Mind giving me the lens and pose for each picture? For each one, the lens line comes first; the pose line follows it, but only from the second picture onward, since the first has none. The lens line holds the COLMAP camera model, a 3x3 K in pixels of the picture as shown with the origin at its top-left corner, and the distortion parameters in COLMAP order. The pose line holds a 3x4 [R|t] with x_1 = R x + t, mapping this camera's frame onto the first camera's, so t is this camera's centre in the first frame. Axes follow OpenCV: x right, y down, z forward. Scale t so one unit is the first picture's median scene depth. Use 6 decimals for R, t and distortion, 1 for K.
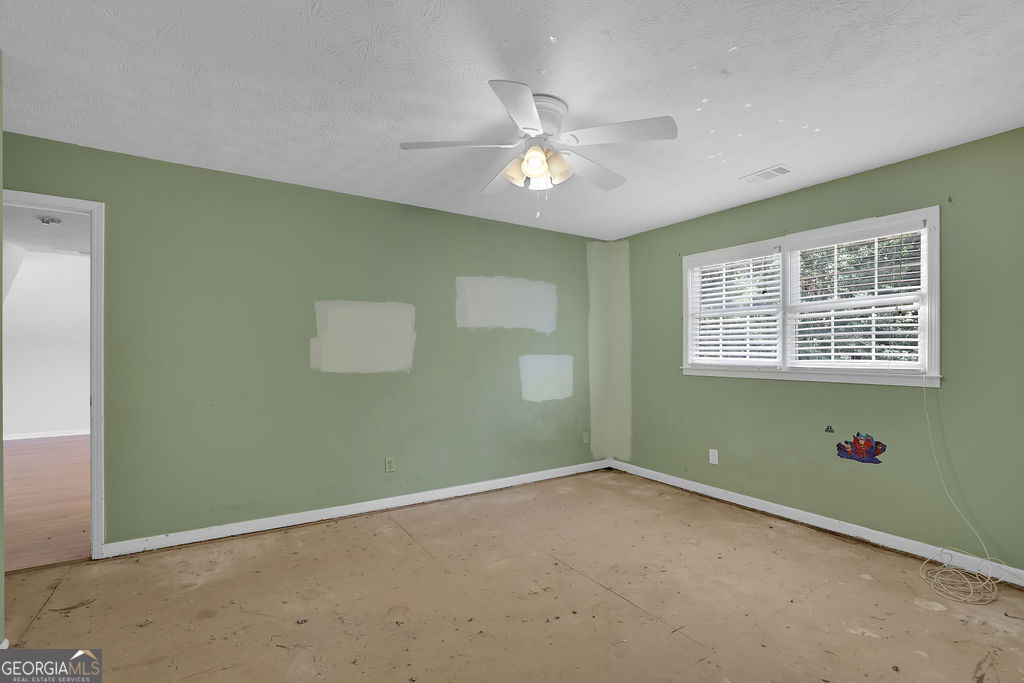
lens RADIAL K [[450.9, 0, 514.9], [0, 450.9, 356.6], [0, 0, 1]] dist [-0.001006, 0.000033]
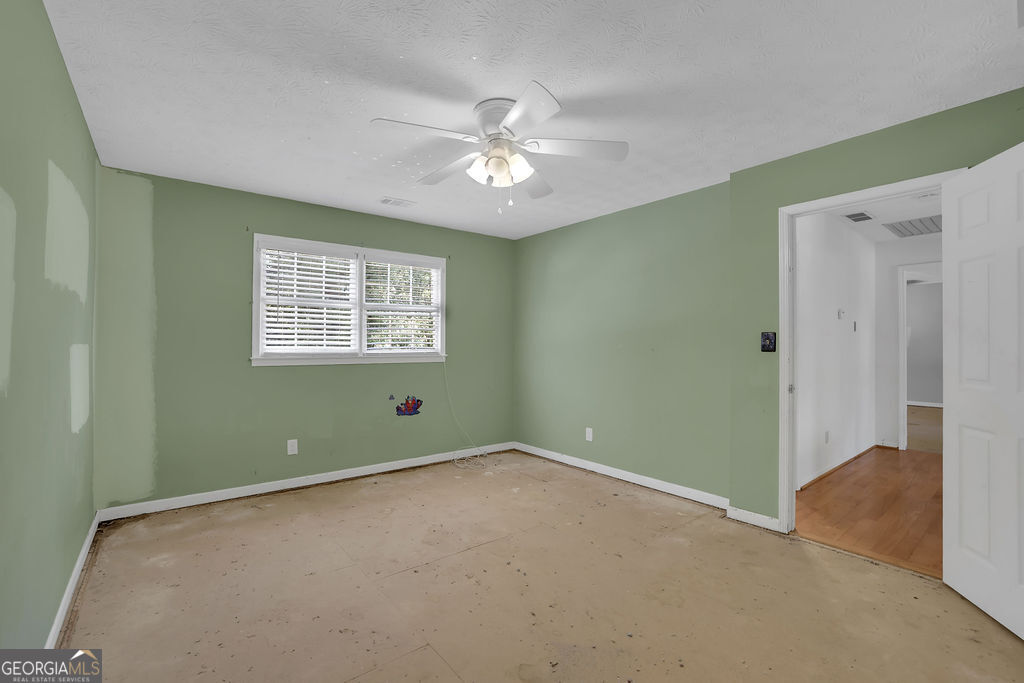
lens RADIAL K [[444.7, 0, 514.3], [0, 444.7, 340.1], [0, 0, 1]] dist [-0.023599, 0.000456]
pose [[-0.078282, 0.009543, 0.996886, -0.594784], [0.006338, 0.999939, -0.009075, 0.000088], [-0.996911, 0.005608, -0.078338, 0.628086]]
